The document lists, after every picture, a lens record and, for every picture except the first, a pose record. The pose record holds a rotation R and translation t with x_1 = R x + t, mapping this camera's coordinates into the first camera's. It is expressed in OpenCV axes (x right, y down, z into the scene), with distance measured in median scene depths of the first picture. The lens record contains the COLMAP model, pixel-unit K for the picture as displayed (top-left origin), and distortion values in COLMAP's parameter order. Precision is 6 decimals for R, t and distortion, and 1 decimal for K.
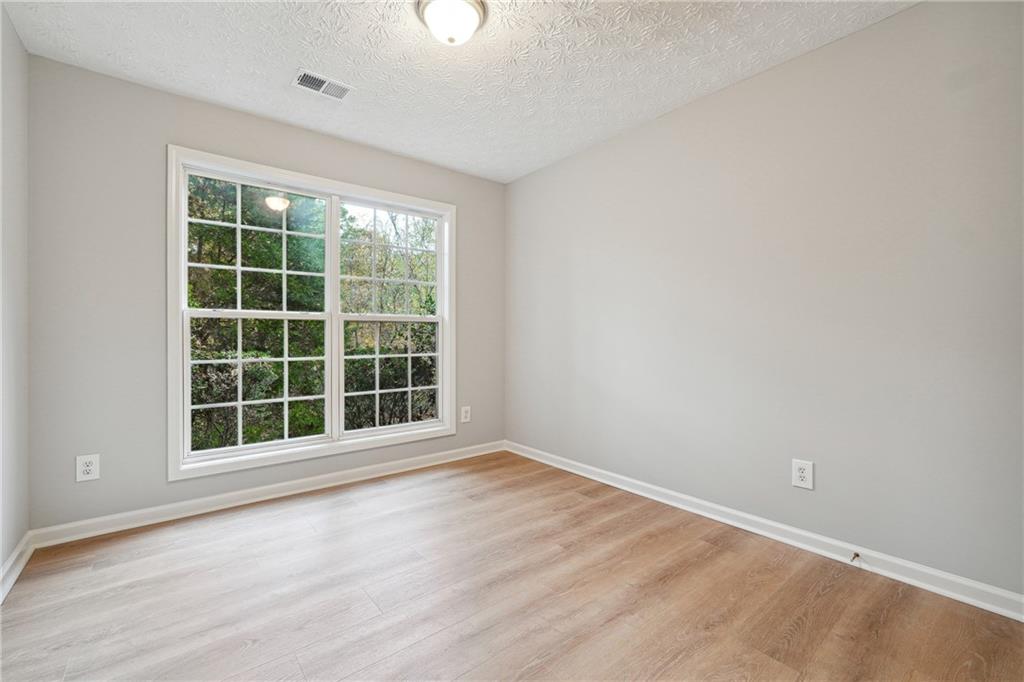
lens RADIAL K [[437.4, 0, 516.3], [0, 437.4, 337.3], [0, 0, 1]] dist [-0.019417, 0.005804]
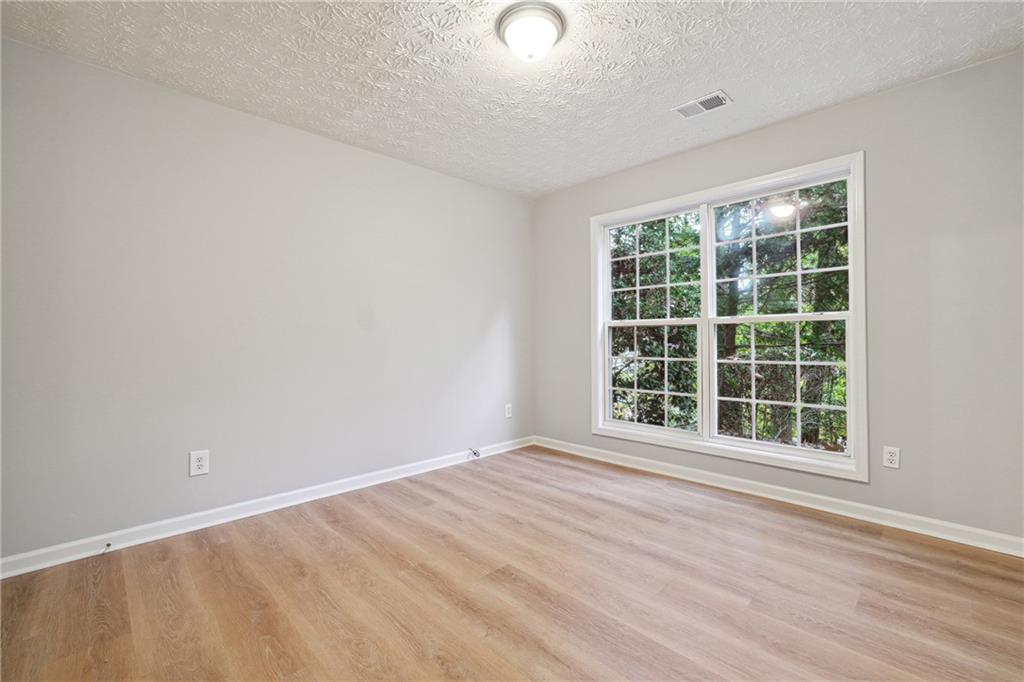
lens RADIAL K [[437.4, 0, 515.9], [0, 437.4, 340.5], [0, 0, 1]] dist [-0.019417, 0.005804]
pose [[0.088336, 0.002111, -0.996088, 0.563720], [0.000887, 0.999997, 0.002198, -0.002652], [0.996090, -0.001077, 0.088334, 0.443831]]
